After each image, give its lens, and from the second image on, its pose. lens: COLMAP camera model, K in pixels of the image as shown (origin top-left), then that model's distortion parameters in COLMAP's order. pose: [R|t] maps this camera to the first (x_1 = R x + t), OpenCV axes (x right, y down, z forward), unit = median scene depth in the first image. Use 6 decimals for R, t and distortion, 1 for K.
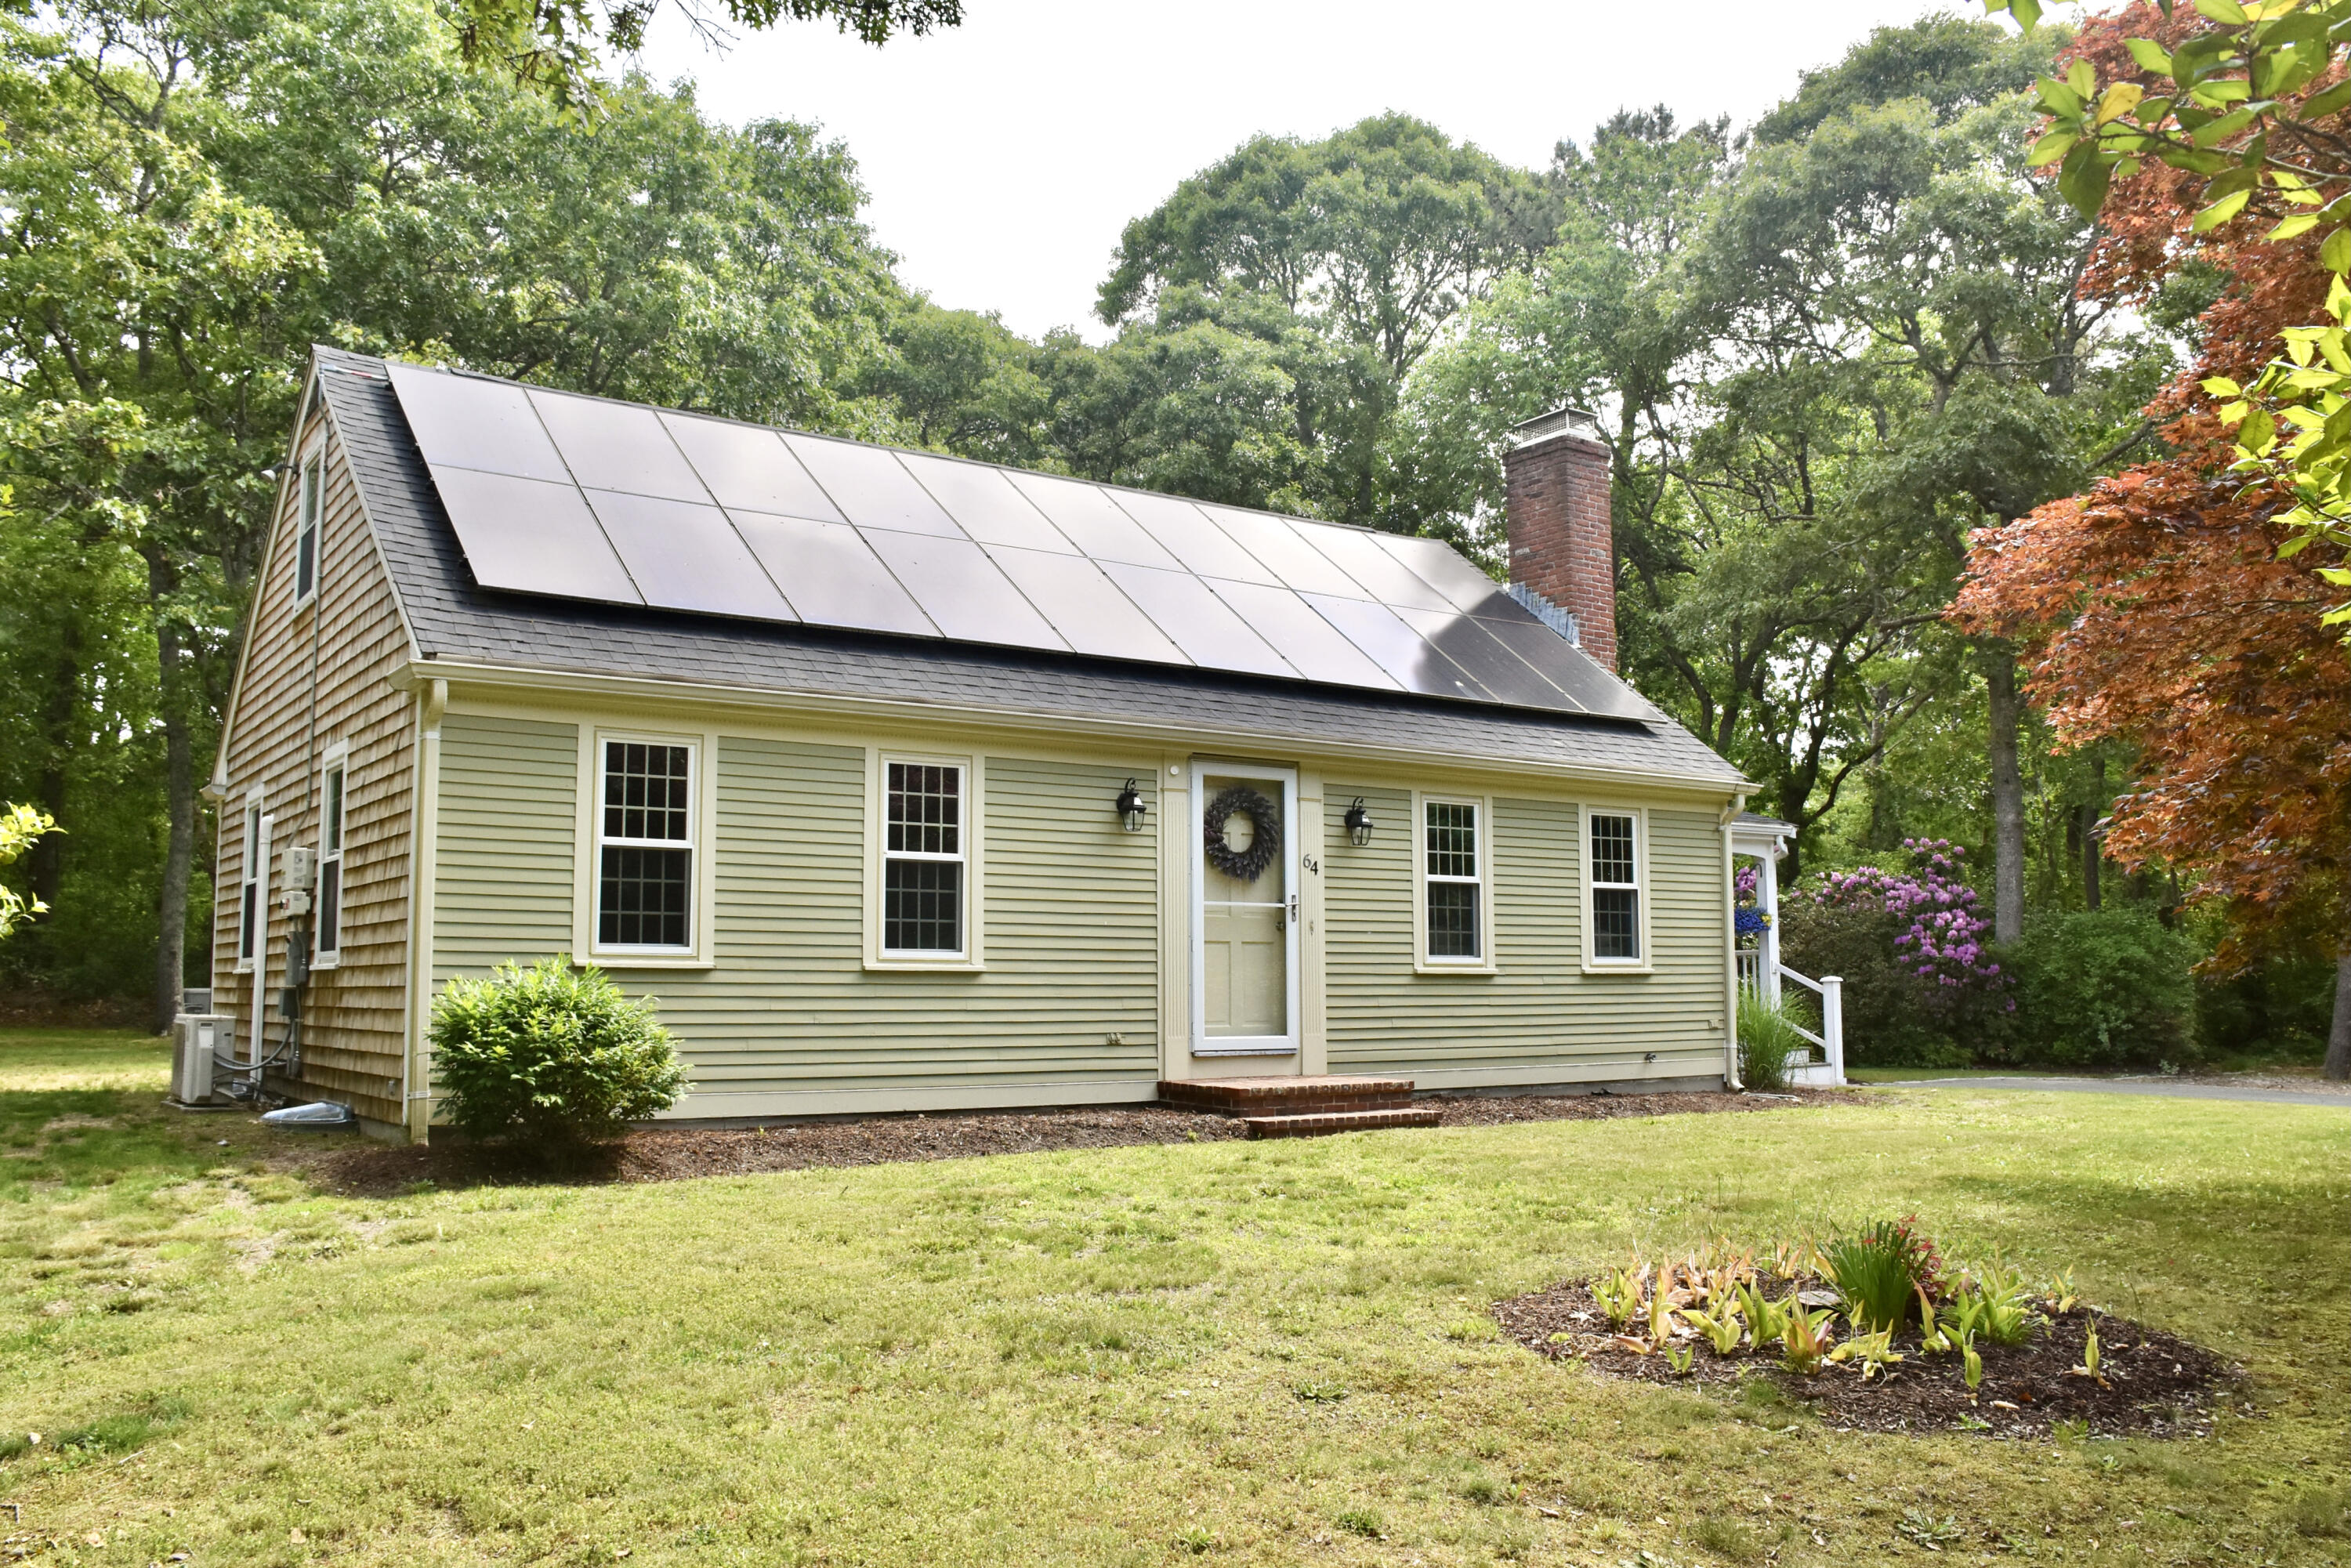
lens RADIAL K [[1860.0, 0, 1189.9], [0, 1860.0, 797.1], [0, 0, 1]] dist [-0.157919, 0.123400]
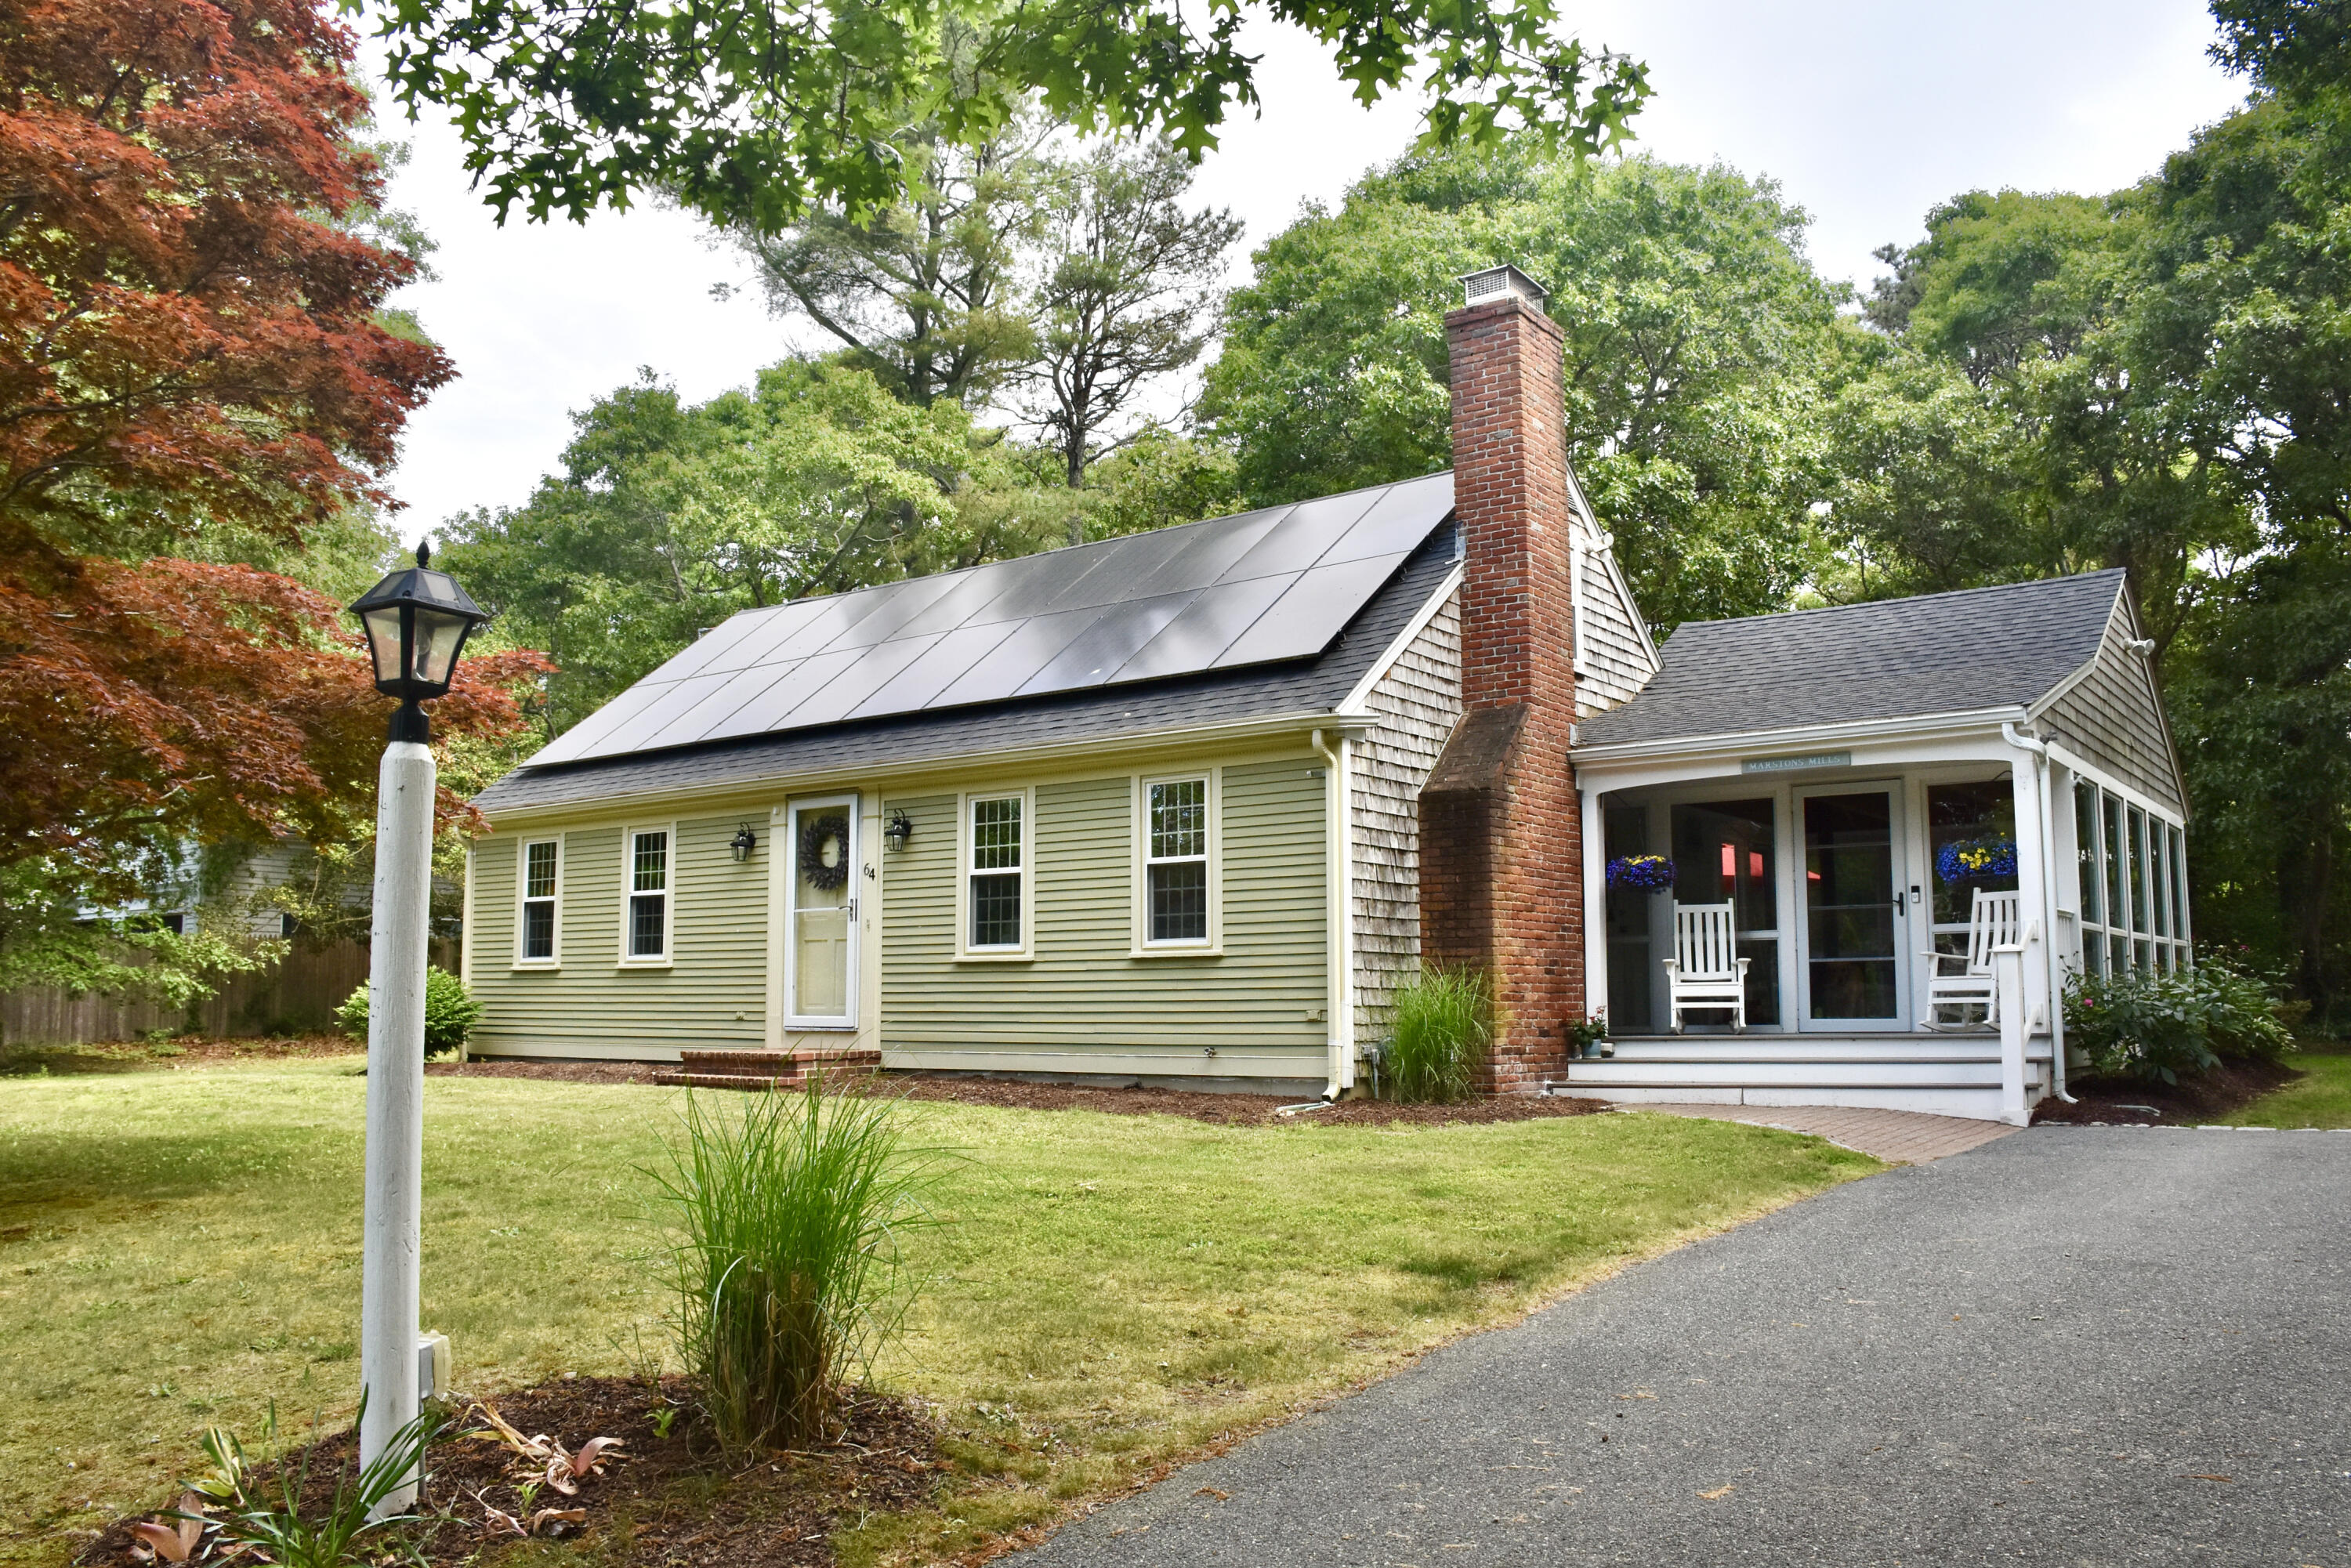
lens RADIAL K [[1860.0, 0, 1189.9], [0, 1860.0, 797.1], [0, 0, 1]] dist [-0.157919, 0.123400]
pose [[0.315676, -0.095841, -0.944014, 1.183581], [0.113014, 0.991602, -0.062881, 0.081532], [0.942113, -0.086837, 0.323857, 0.770662]]
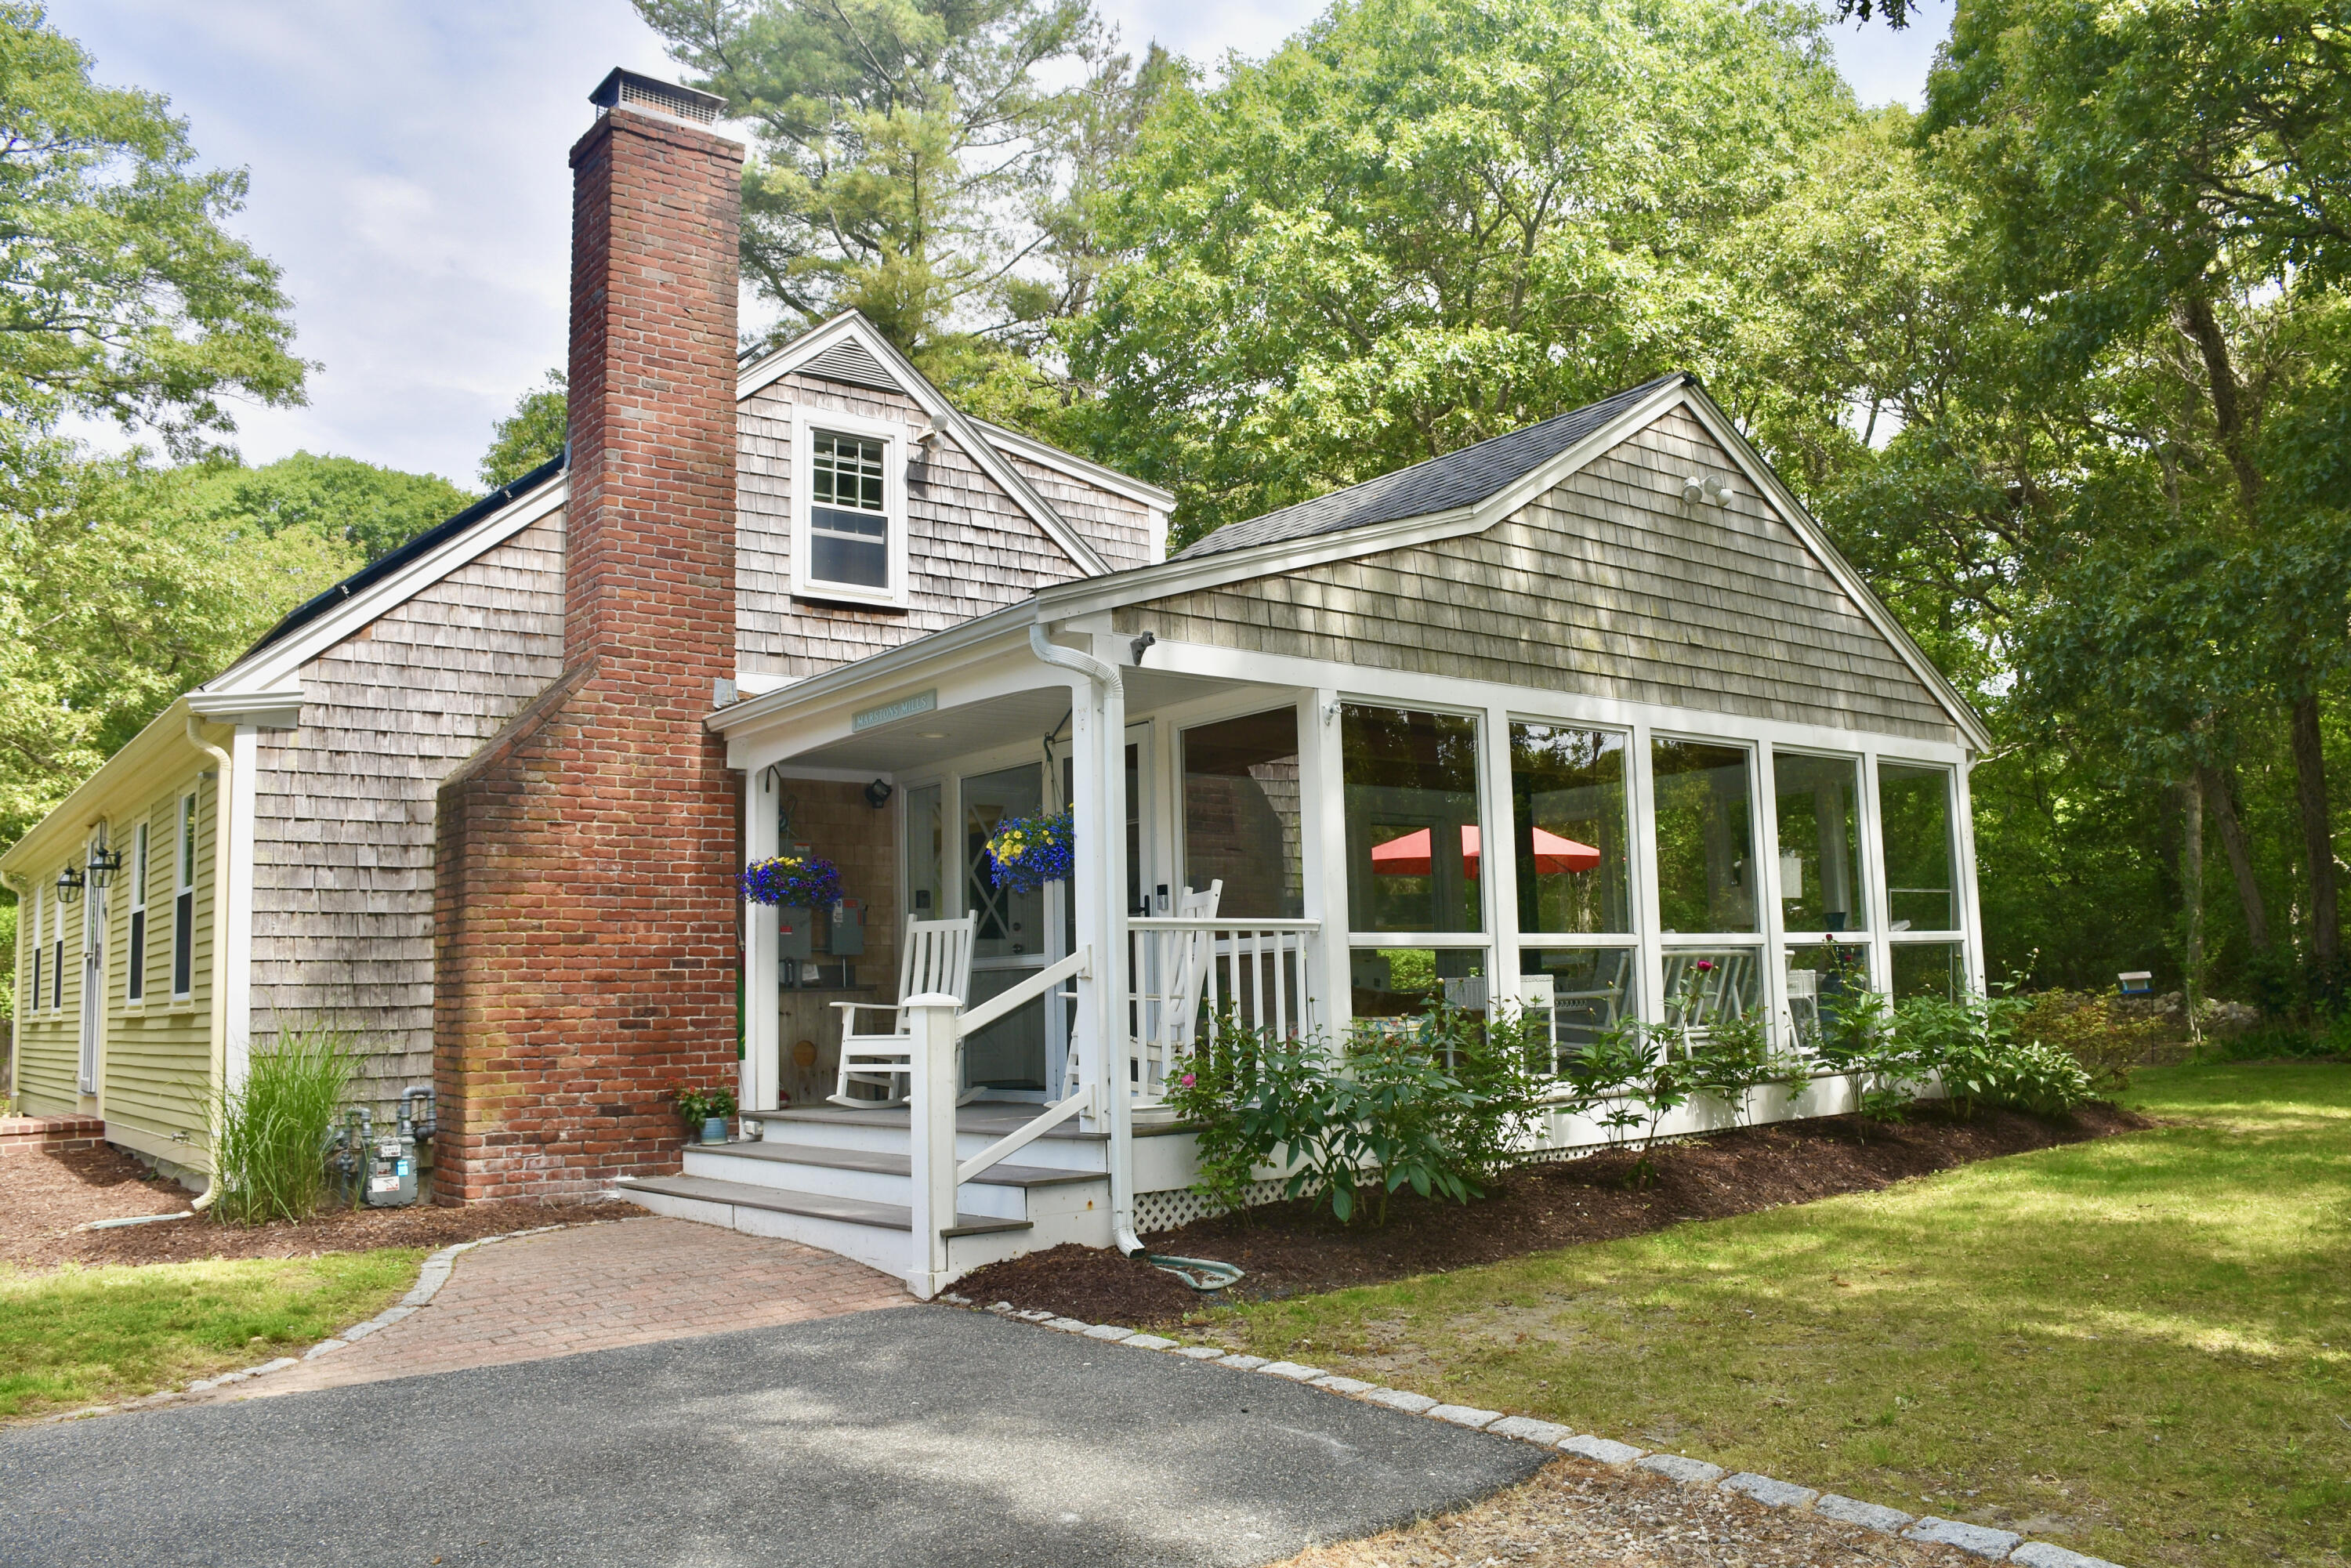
lens RADIAL K [[1860.0, 0, 1189.9], [0, 1860.0, 797.1], [0, 0, 1]] dist [-0.157919, 0.123400]
pose [[0.061359, -0.099457, -0.993148, 1.026165], [0.151707, 0.984392, -0.089207, 0.143012], [0.986519, -0.145194, 0.075489, 1.435932]]
